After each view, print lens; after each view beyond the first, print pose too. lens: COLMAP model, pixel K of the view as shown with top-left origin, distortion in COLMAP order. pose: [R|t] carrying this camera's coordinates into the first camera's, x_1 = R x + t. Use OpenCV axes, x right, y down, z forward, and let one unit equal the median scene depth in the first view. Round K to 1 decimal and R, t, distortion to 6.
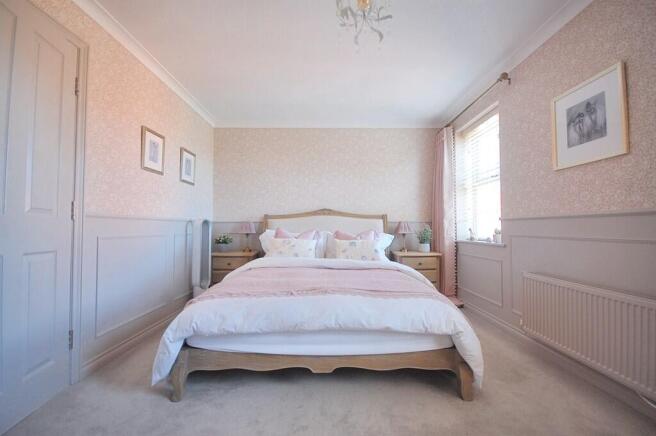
lens RADIAL K [[287.0, 0, 328.0], [0, 287.0, 219.2], [0, 0, 1]] dist [-0.002769, -0.001613]
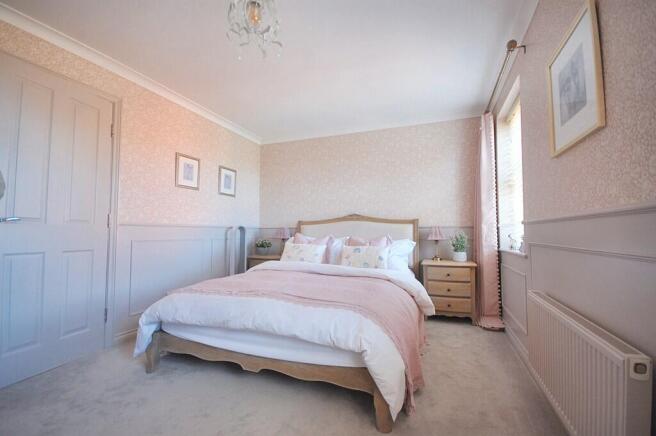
lens RADIAL K [[287.0, 0, 330.7], [0, 287.0, 219.2], [0, 0, 1]] dist [-0.002769, -0.001613]
pose [[0.931063, -0.016891, -0.364468, 0.431535], [0.010297, 0.999746, -0.020027, 0.000292], [0.364714, 0.014893, 0.931000, 0.076641]]
